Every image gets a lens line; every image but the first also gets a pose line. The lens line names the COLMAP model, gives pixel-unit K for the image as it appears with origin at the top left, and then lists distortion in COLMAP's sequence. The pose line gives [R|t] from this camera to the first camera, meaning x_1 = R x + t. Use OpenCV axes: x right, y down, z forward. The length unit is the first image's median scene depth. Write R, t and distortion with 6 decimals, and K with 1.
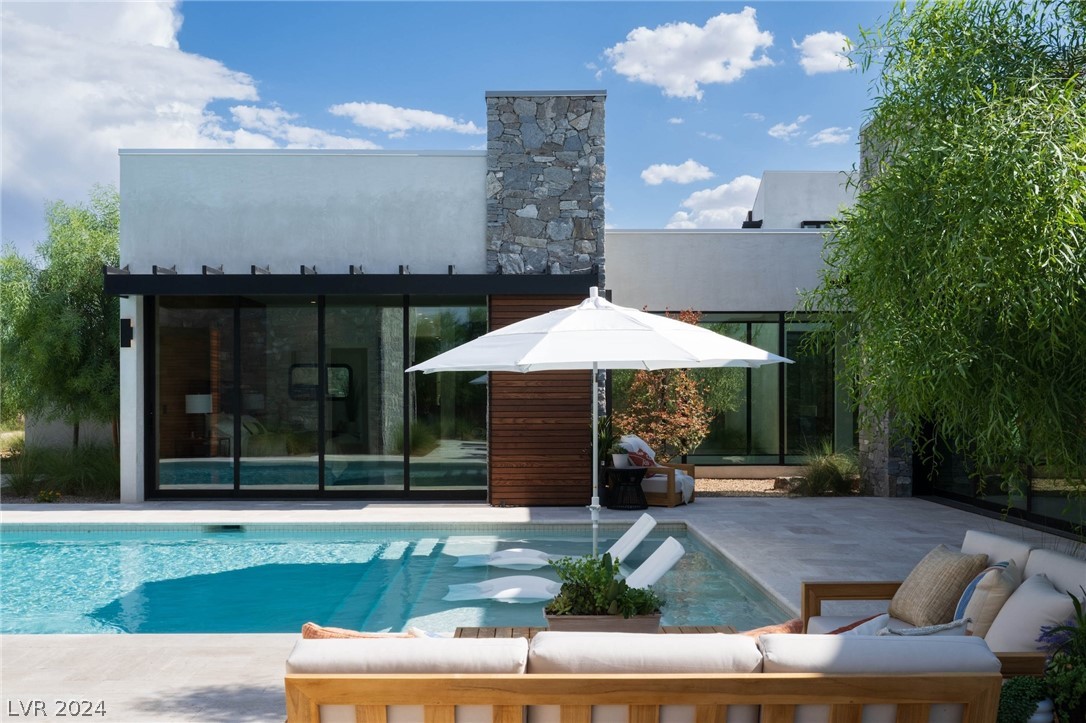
lens RADIAL K [[1040.2, 0, 537.3], [0, 1040.2, 398.5], [0, 0, 1]] dist [-0.002936, 0.000000]
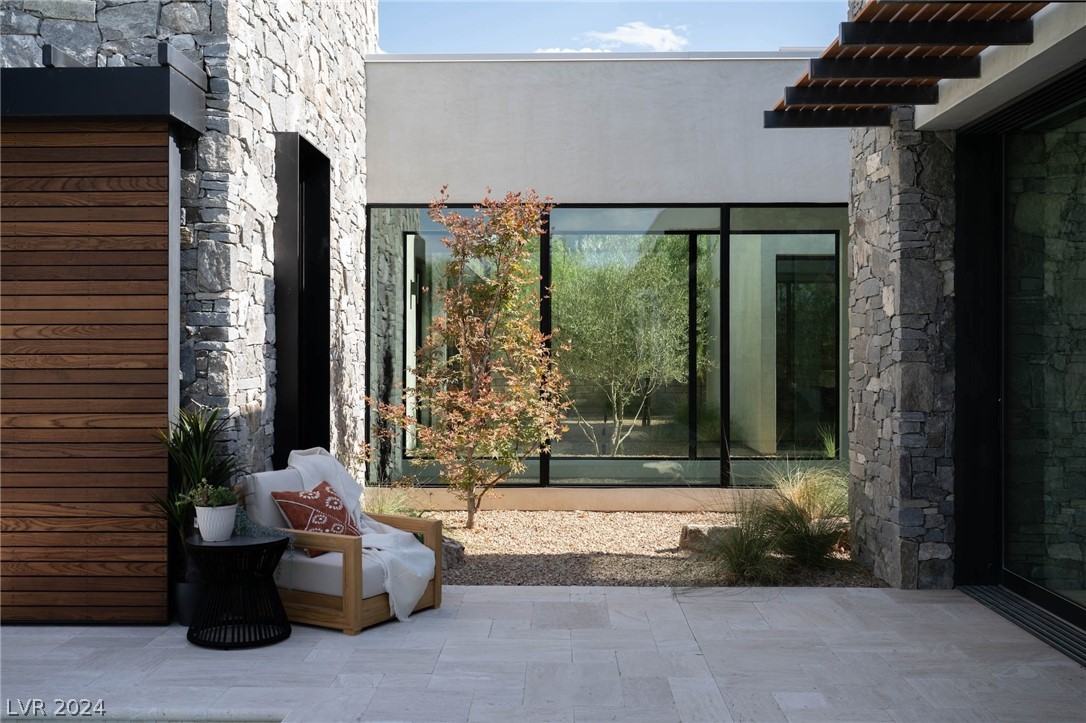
lens RADIAL K [[1111.4, 0, 542.5], [0, 1111.4, 357.4], [0, 0, 1]] dist [-0.002285, 0.000000]
pose [[0.999236, 0.000594, -0.039077, 0.219209], [-0.000793, 0.999987, -0.005066, -0.002109], [0.039074, 0.005094, 0.999223, 0.558472]]
